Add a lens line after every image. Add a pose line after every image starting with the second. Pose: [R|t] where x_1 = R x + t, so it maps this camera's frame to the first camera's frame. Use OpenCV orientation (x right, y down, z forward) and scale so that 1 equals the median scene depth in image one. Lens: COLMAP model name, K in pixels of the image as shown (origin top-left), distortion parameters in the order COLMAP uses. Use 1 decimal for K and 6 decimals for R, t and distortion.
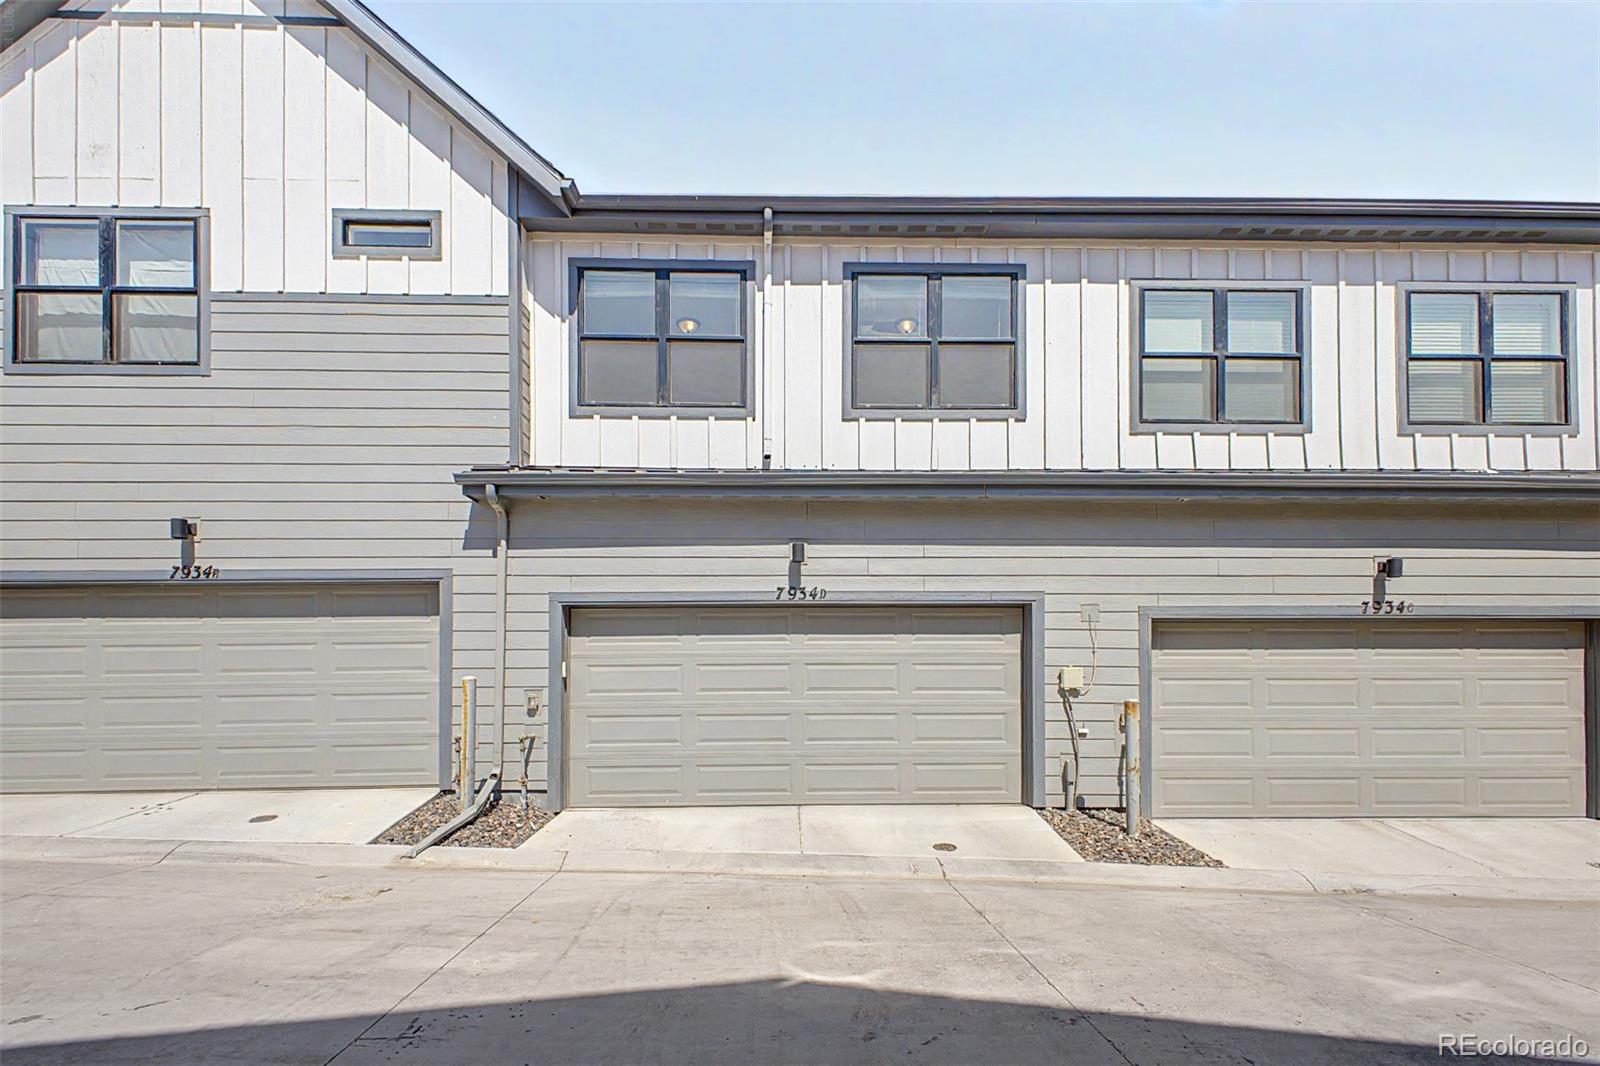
lens RADIAL K [[676.9, 0, 810.4], [0, 676.9, 539.5], [0, 0, 1]] dist [0.011715, -0.003557]
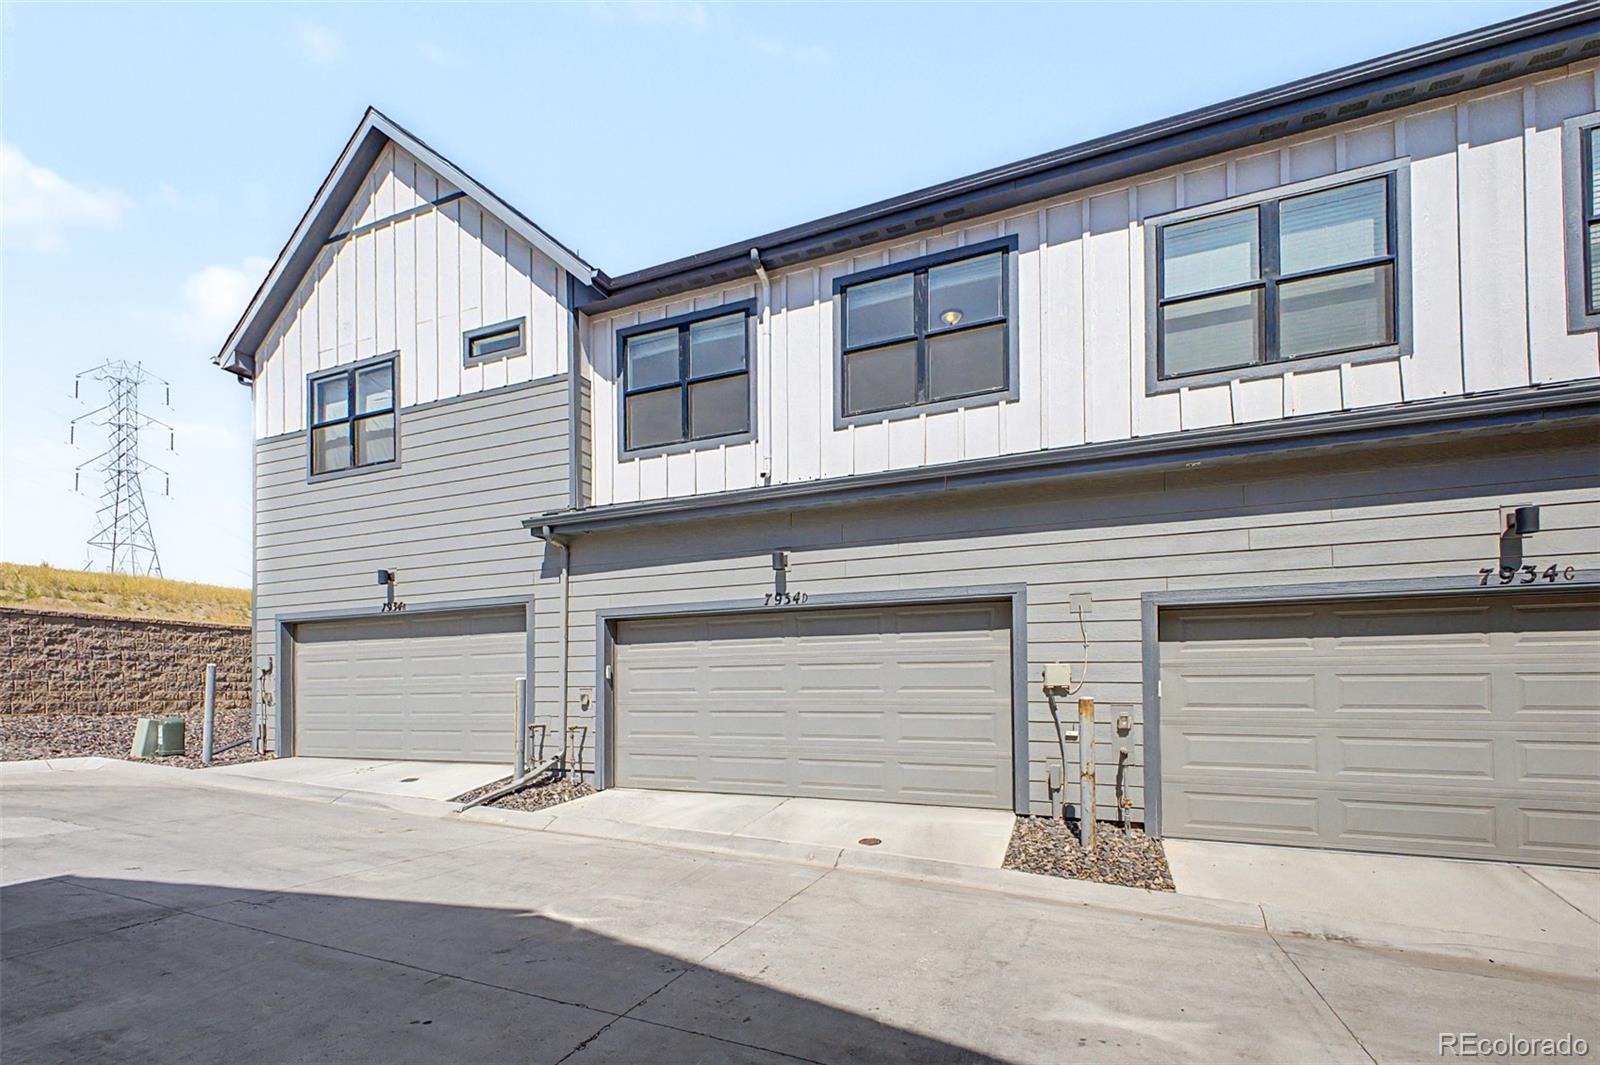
lens RADIAL K [[694.4, 0, 807.0], [0, 694.4, 525.4], [0, 0, 1]] dist [0.015814, -0.004854]
pose [[0.913785, -0.094629, -0.395022, 0.442387], [0.087009, 0.995513, -0.037204, 0.007216], [0.396770, -0.000374, 0.917918, -0.000851]]
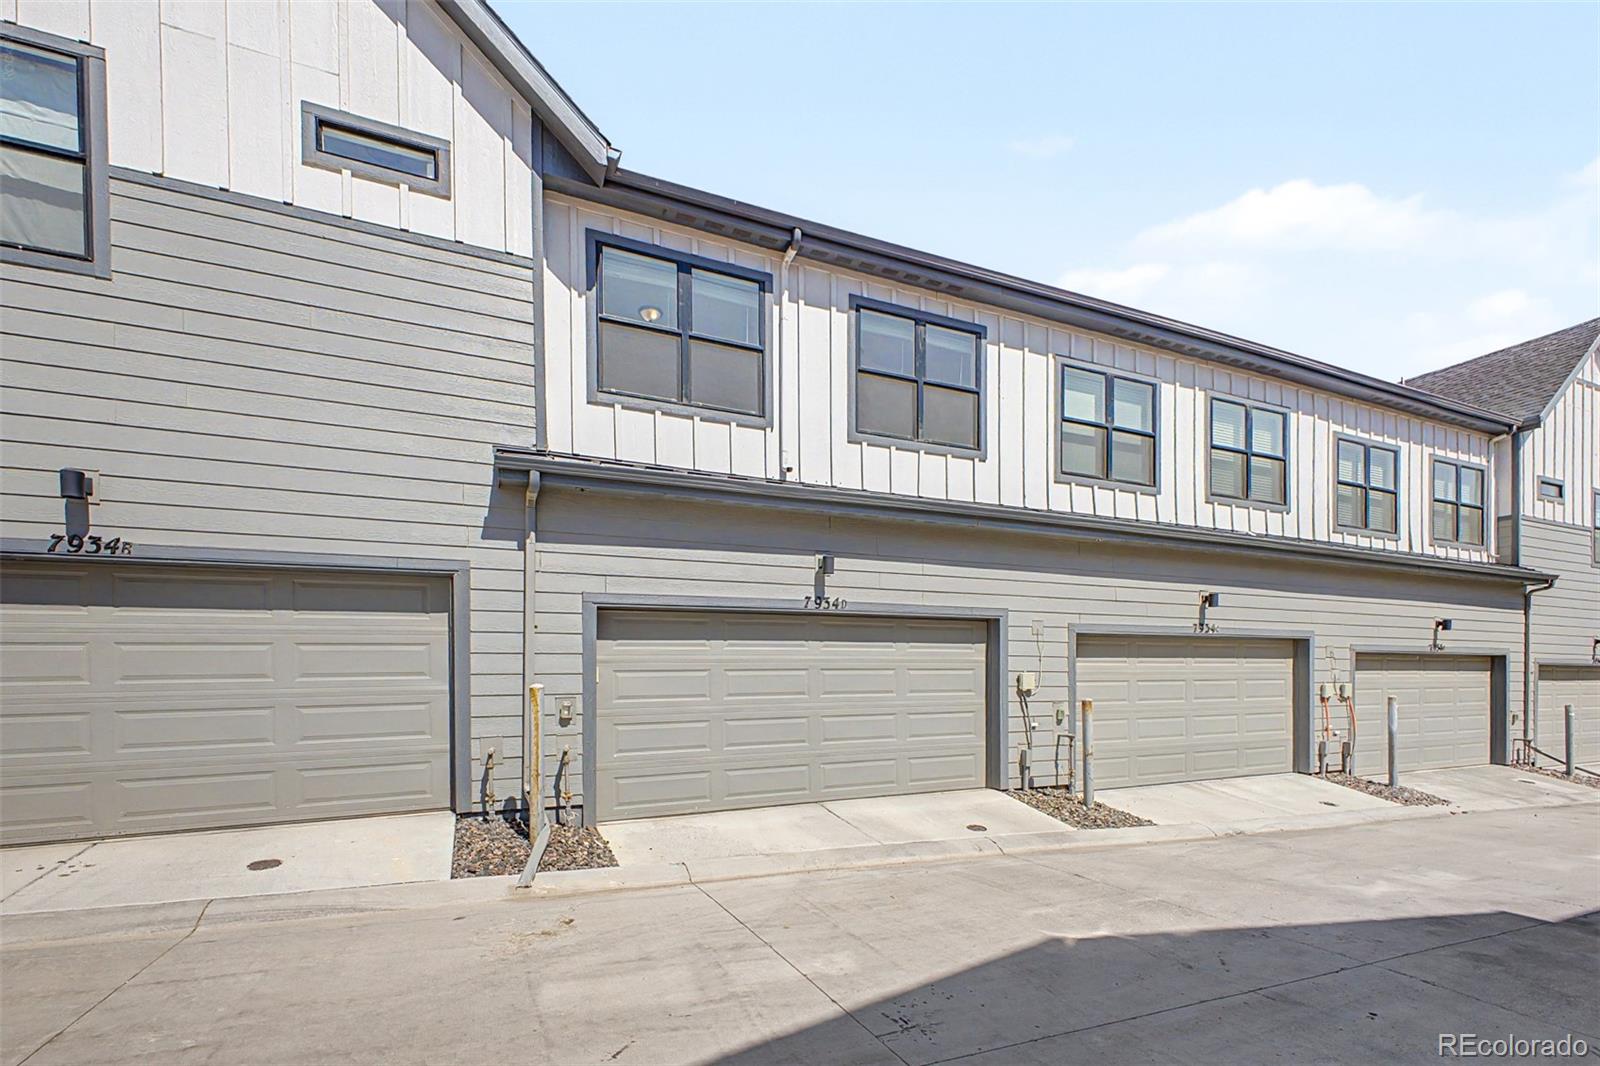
lens RADIAL K [[676.9, 0, 810.4], [0, 676.9, 539.5], [0, 0, 1]] dist [0.011715, -0.003557]
pose [[0.926265, 0.072127, 0.369907, -0.415192], [-0.074773, 0.997175, -0.007201, -0.009812], [-0.369381, -0.020989, 0.929041, 0.022783]]
